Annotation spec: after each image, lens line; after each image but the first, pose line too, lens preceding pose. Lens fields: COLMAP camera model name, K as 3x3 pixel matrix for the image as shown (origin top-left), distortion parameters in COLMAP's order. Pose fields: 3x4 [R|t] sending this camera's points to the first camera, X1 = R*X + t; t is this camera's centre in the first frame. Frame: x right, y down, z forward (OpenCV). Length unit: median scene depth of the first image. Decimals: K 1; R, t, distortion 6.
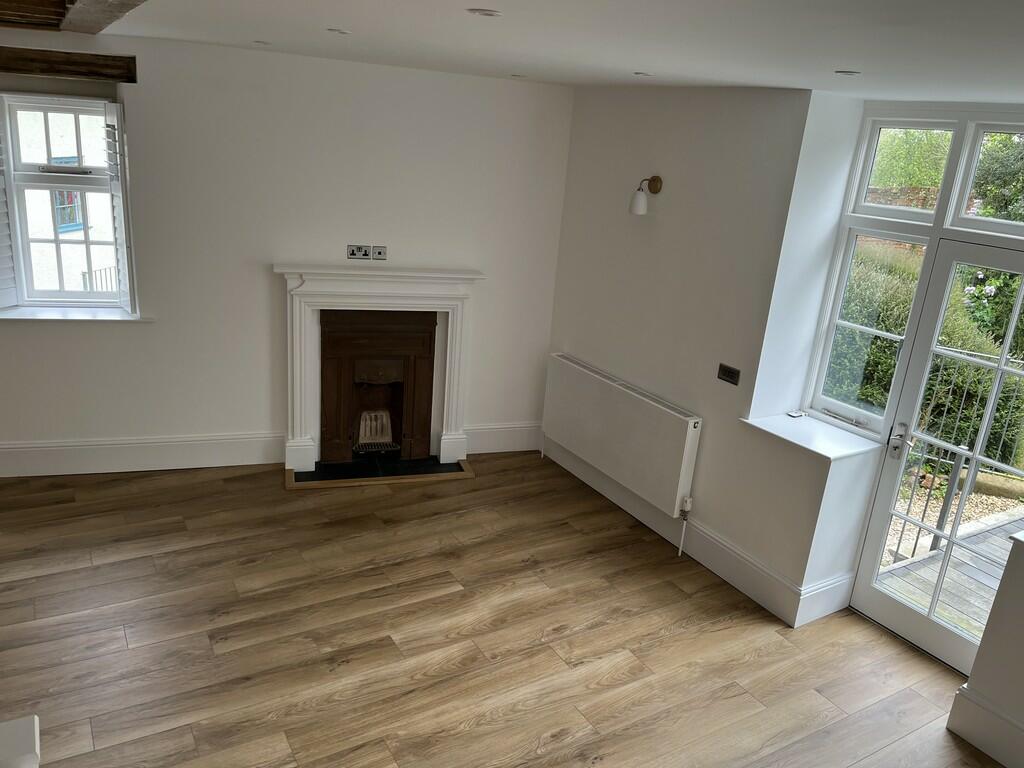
lens RADIAL K [[779.7, 0, 519.4], [0, 779.7, 389.8], [0, 0, 1]] dist [0.021754, -0.029154]
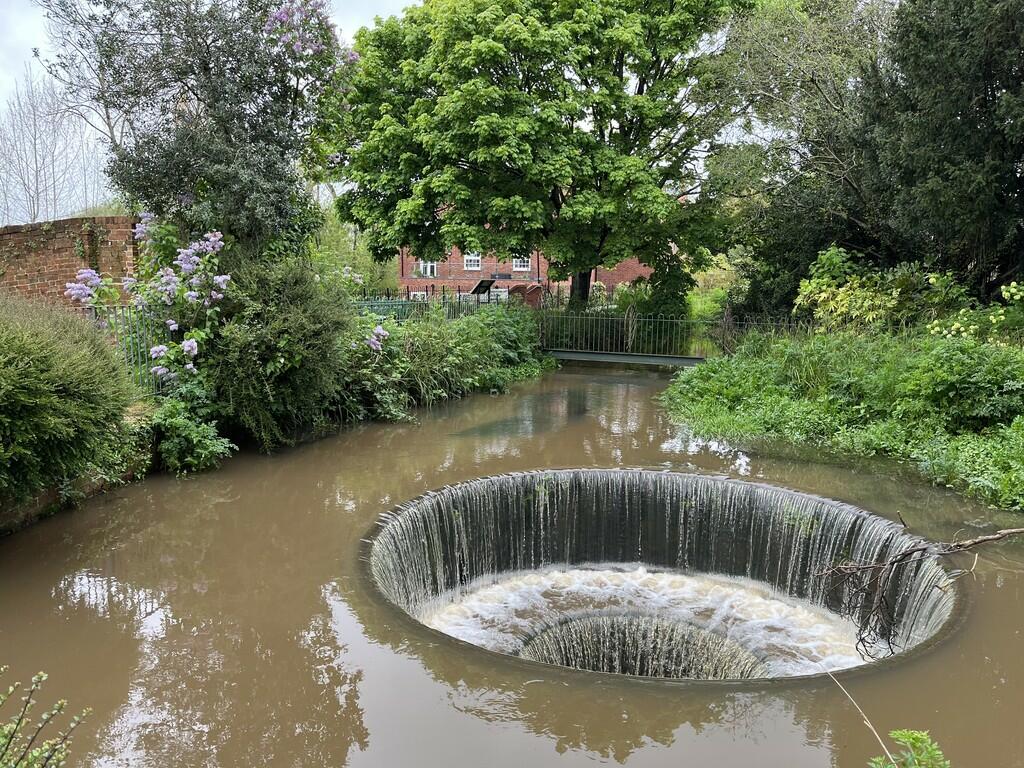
lens RADIAL K [[779.7, 0, 512.1], [0, 779.7, 386.5], [0, 0, 1]] dist [0.021754, -0.029154]
pose [[0.665135, -0.180766, 0.724513, 0.426171], [0.272587, 0.962077, -0.010209, -0.033239], [-0.695192, 0.204283, 0.689185, 0.556538]]
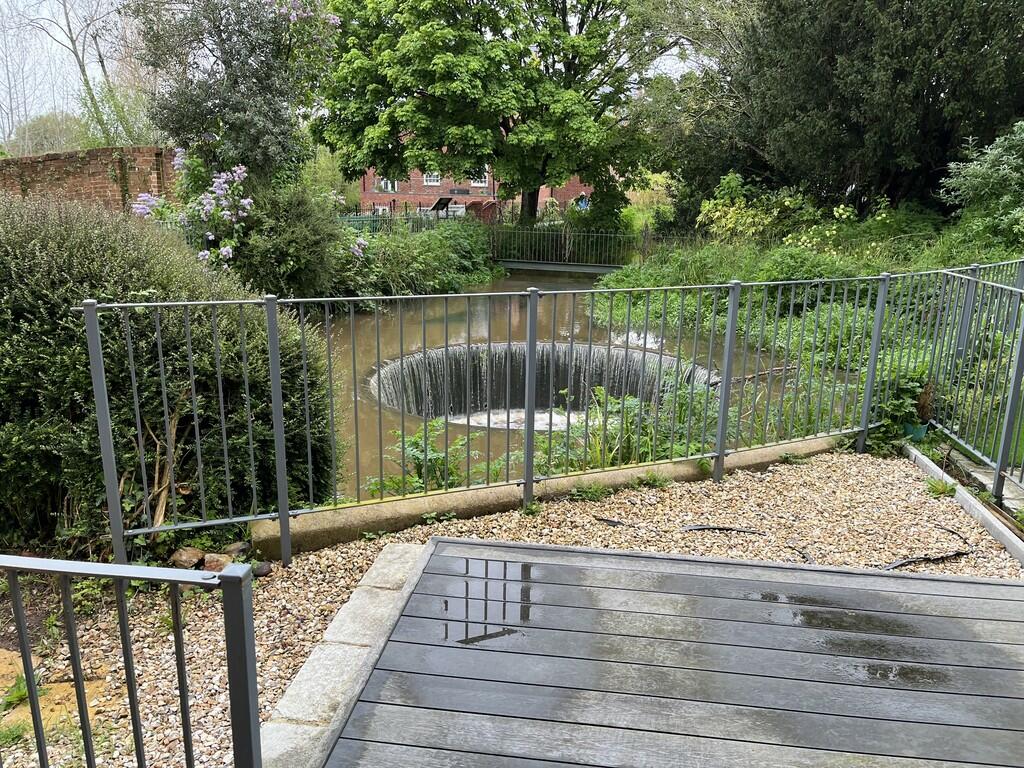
lens RADIAL K [[779.7, 0, 514.9], [0, 779.7, 386.7], [0, 0, 1]] dist [0.021754, -0.029154]
pose [[0.626156, -0.262090, 0.734328, 0.201420], [0.274986, 0.955525, 0.106559, 0.003260], [-0.729597, 0.135208, 0.670379, 0.332081]]
